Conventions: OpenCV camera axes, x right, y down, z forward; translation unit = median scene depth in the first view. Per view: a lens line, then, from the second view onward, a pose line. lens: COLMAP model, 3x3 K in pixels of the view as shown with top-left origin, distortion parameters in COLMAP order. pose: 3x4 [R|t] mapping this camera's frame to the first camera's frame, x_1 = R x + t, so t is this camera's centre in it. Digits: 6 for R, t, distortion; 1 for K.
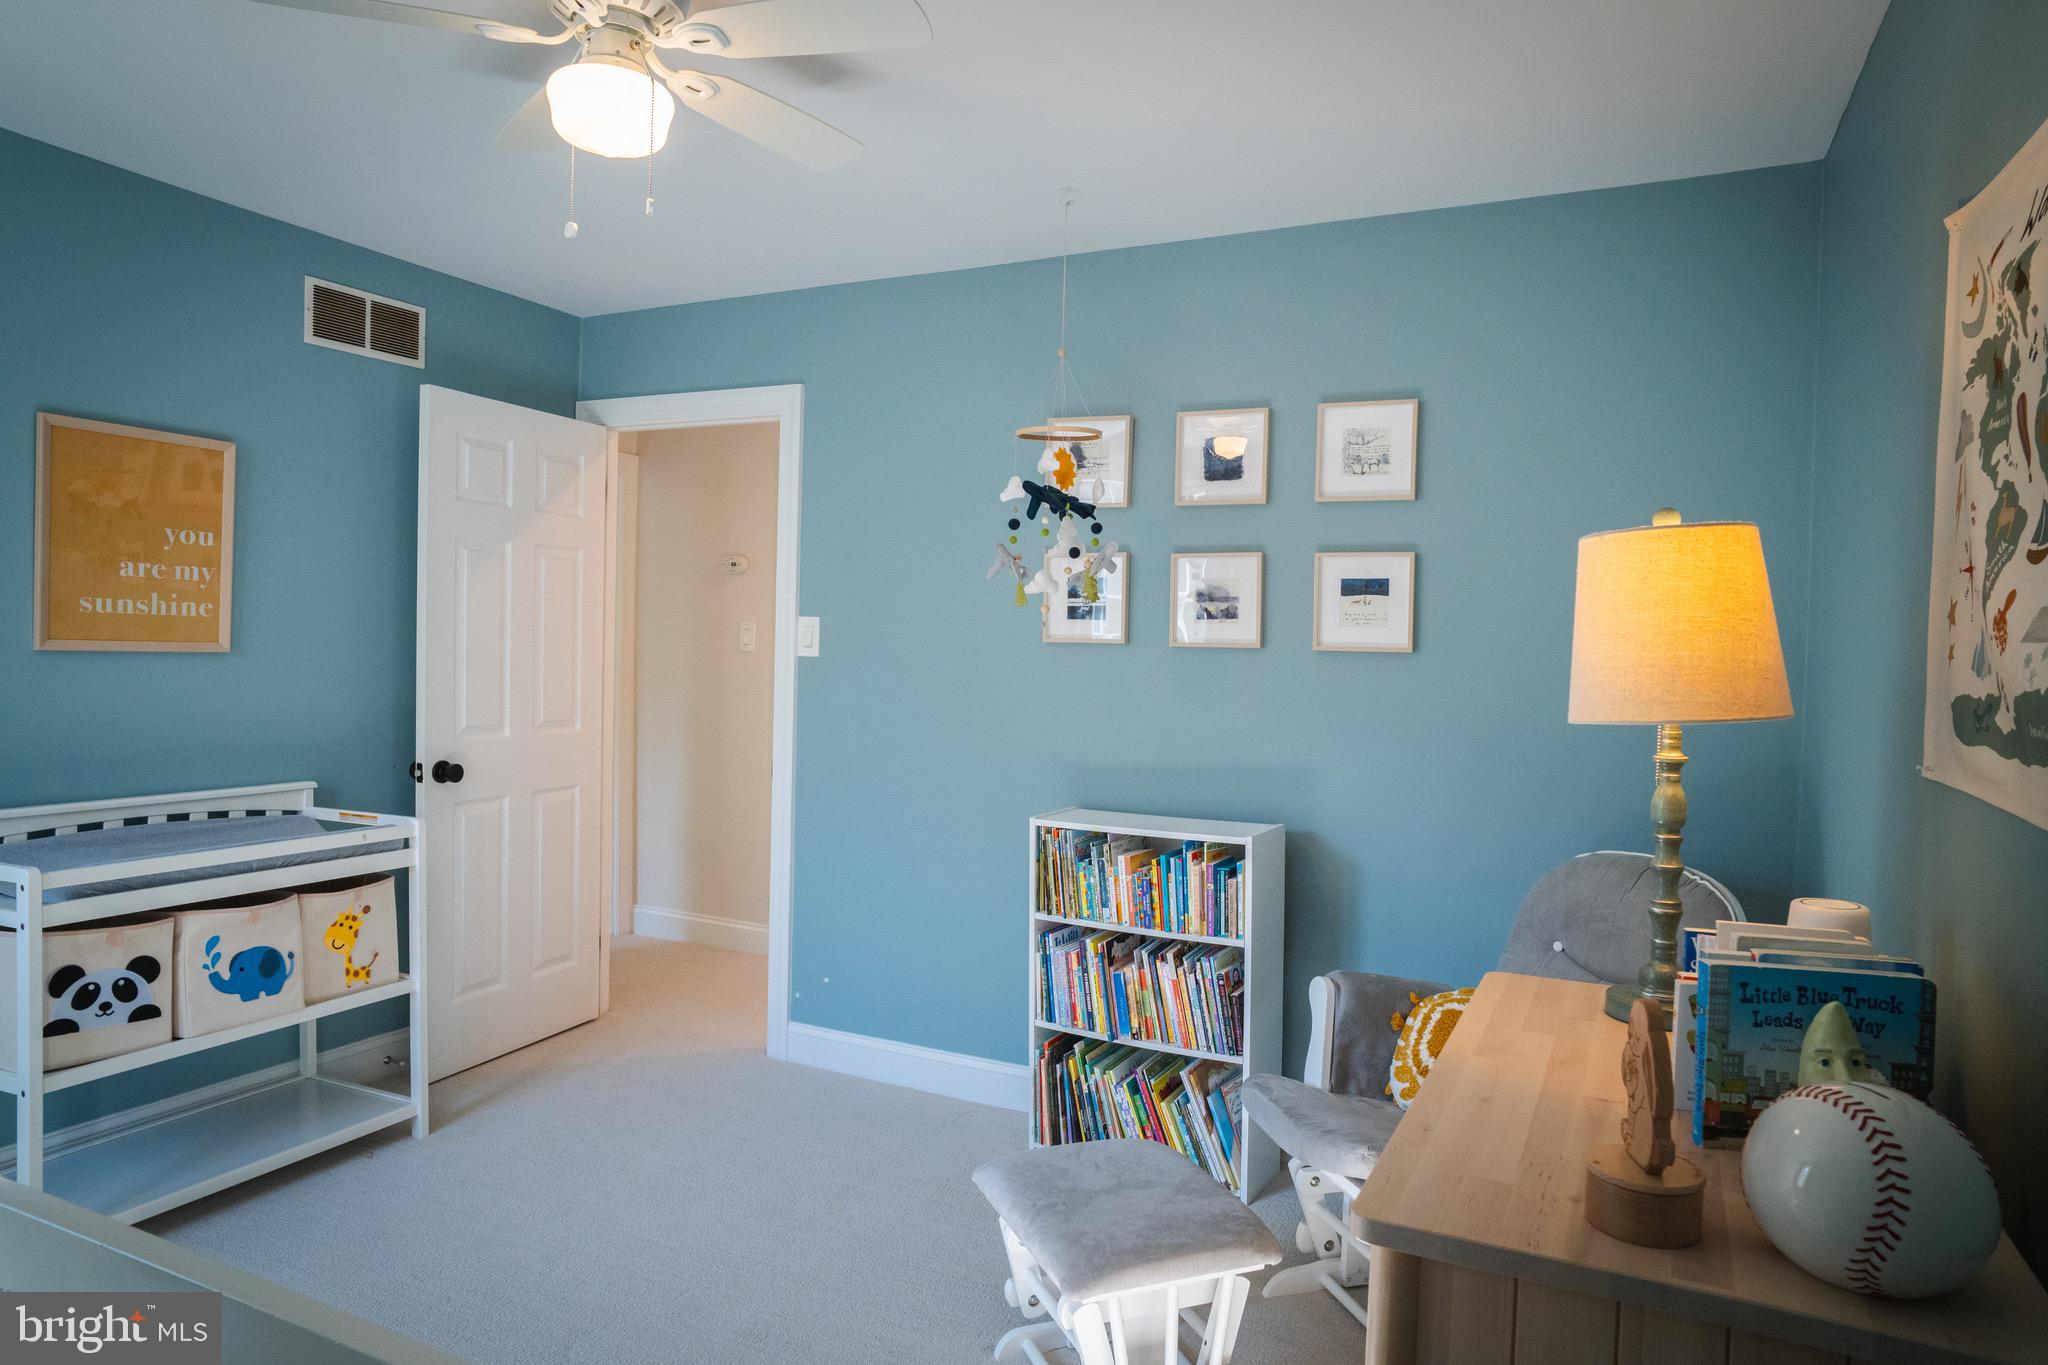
lens RADIAL K [[1218.9, 0, 1027.8], [0, 1218.9, 687.0], [0, 0, 1]] dist [-0.061898, 0.040498]
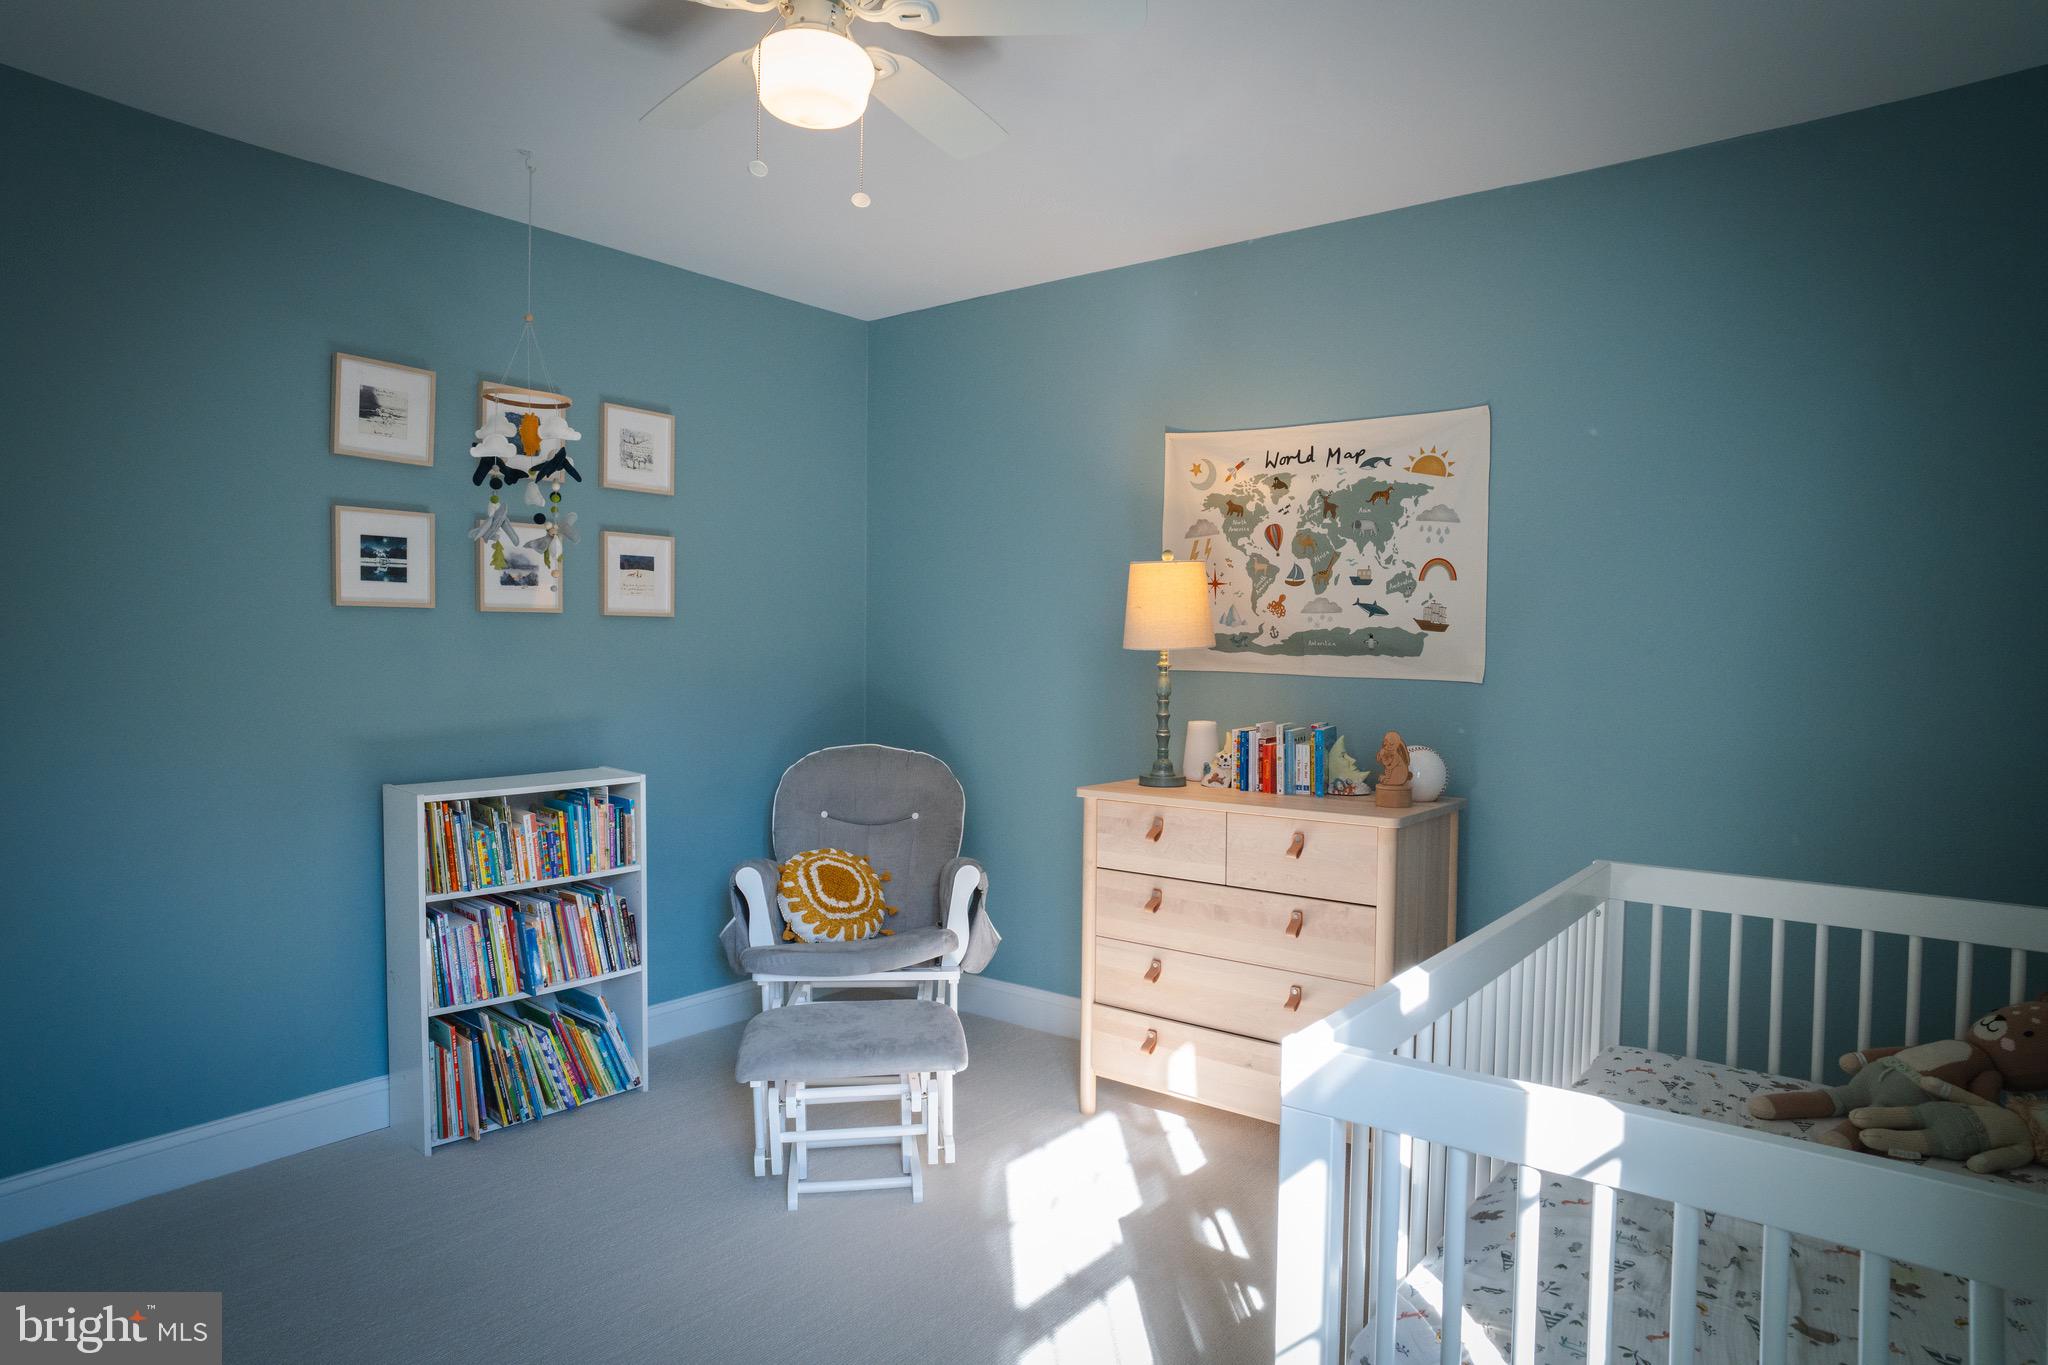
lens RADIAL K [[1218.9, 0, 1027.1], [0, 1218.9, 674.4], [0, 0, 1]] dist [-0.061898, 0.040498]
pose [[0.216455, -0.043427, 0.975326, -0.815653], [0.025791, 0.998916, 0.038753, -0.008254], [-0.975952, 0.016767, 0.217340, 0.360499]]
